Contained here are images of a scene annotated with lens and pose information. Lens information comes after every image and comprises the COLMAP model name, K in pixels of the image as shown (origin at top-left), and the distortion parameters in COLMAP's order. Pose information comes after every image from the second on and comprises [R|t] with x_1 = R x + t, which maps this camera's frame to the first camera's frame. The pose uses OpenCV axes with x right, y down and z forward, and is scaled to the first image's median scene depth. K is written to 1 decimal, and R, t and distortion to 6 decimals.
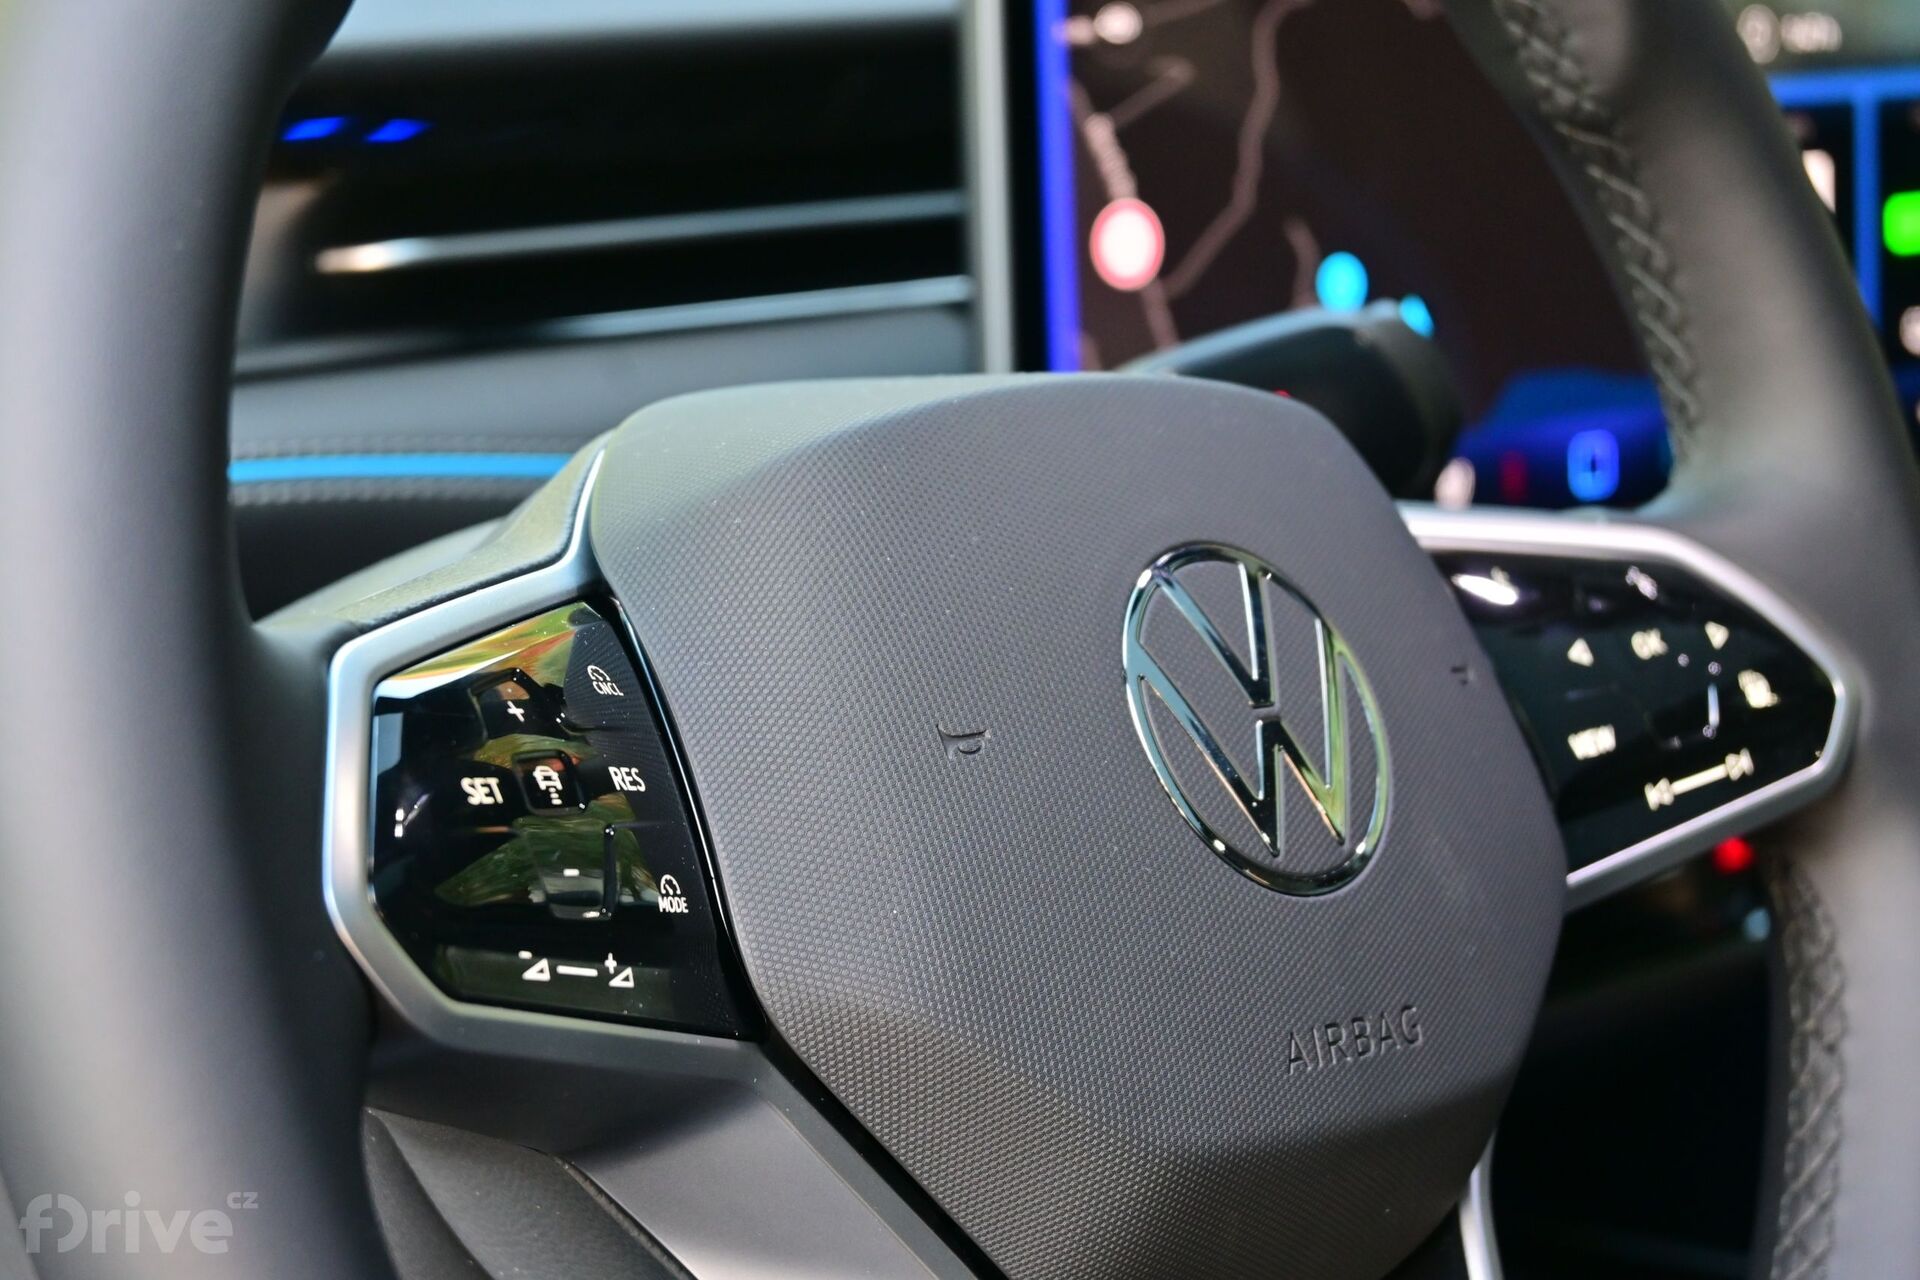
lens RADIAL K [[4172.5, 0, 957.8], [0, 4172.5, 643.5], [0, 0, 1]] dist [-0.102155, 0.000000]
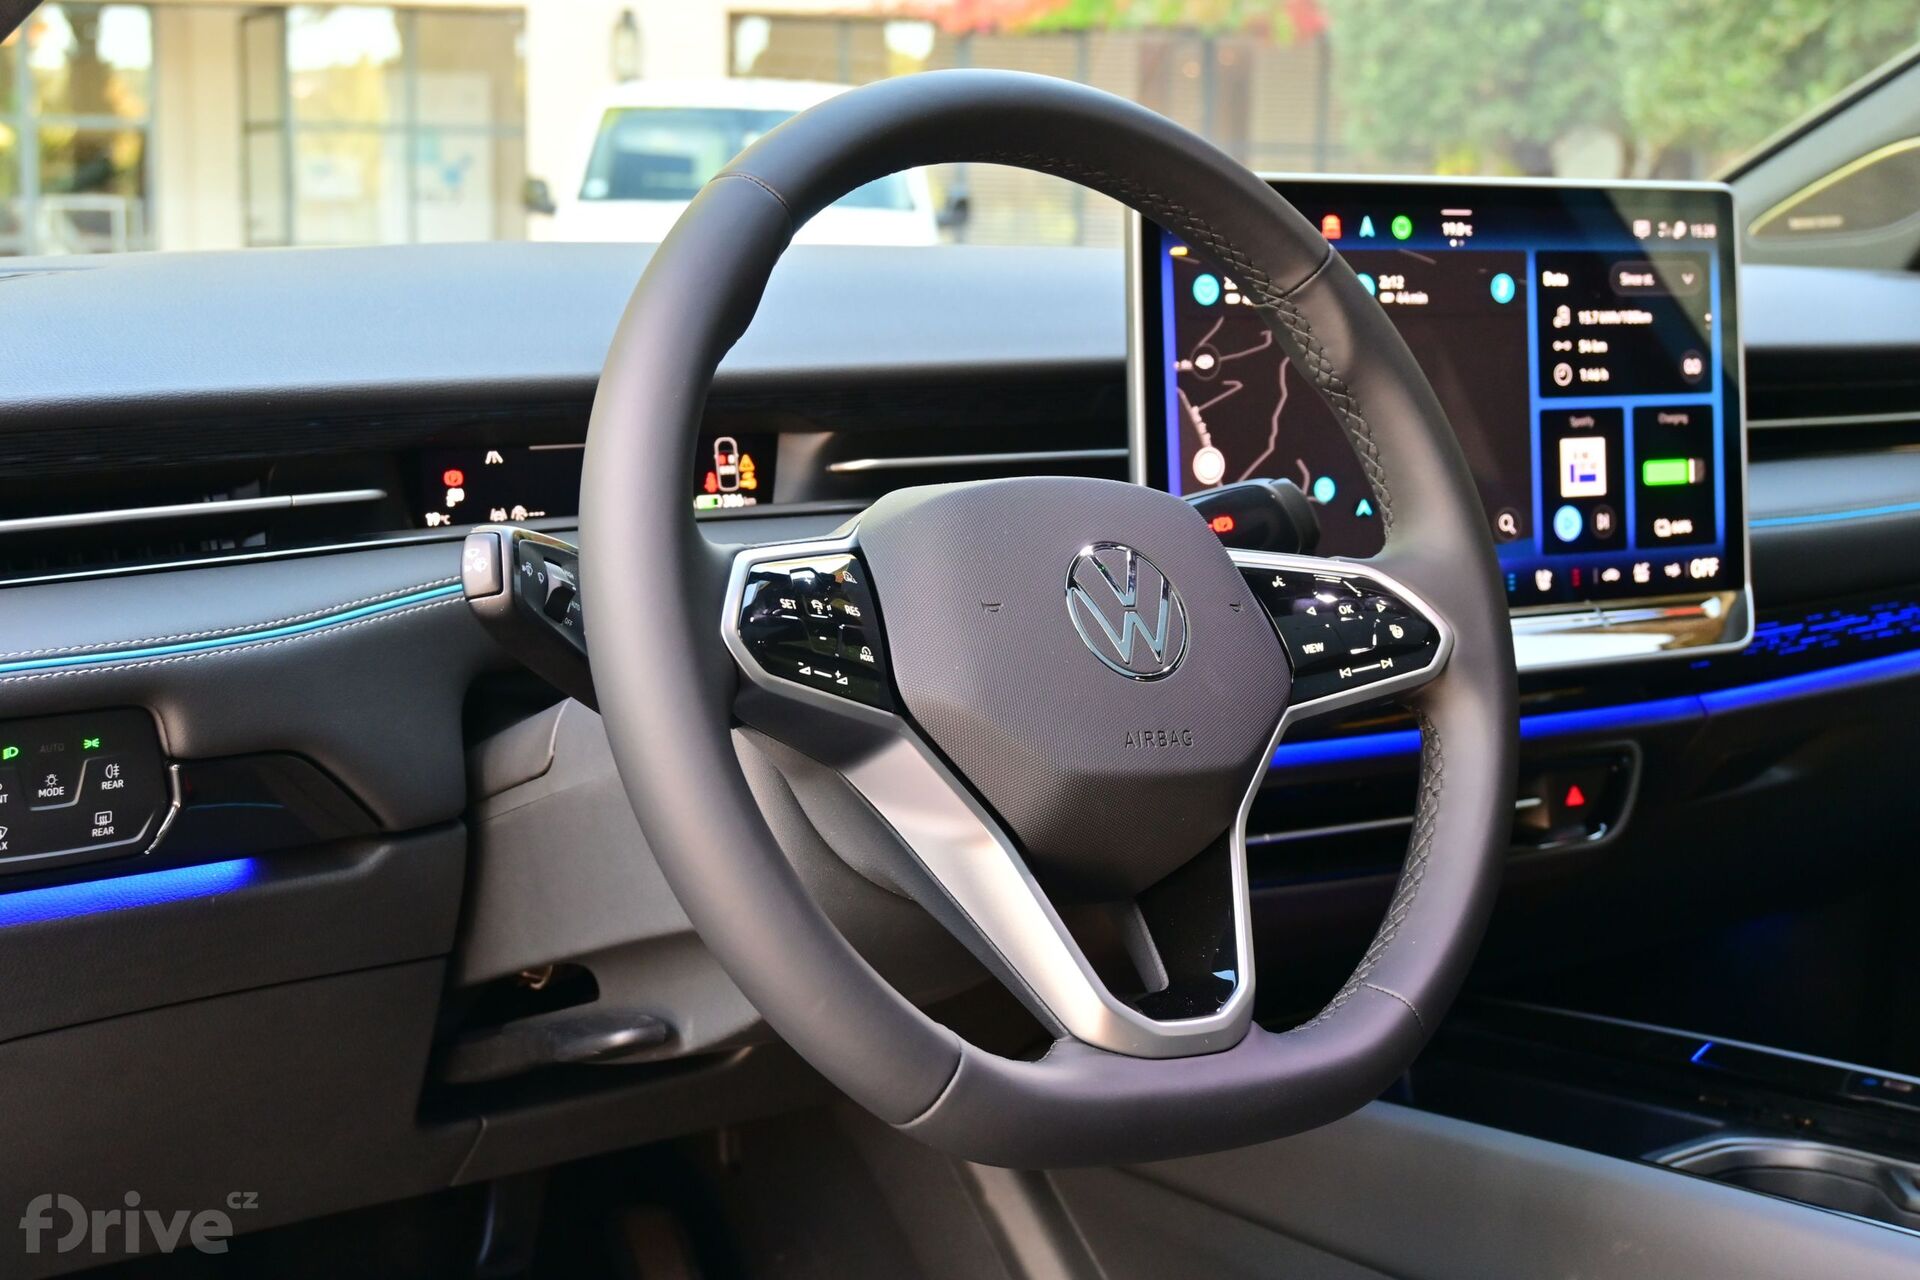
lens RADIAL K [[2680.8, 0, 962.6], [0, 2680.8, 637.7], [0, 0, 1]] dist [-0.032760, 0.000000]
pose [[0.985329, 0.016244, -0.169893, 0.207618], [-0.028337, 0.997214, -0.069000, 0.123039], [0.168299, 0.072802, 0.983044, -0.488649]]
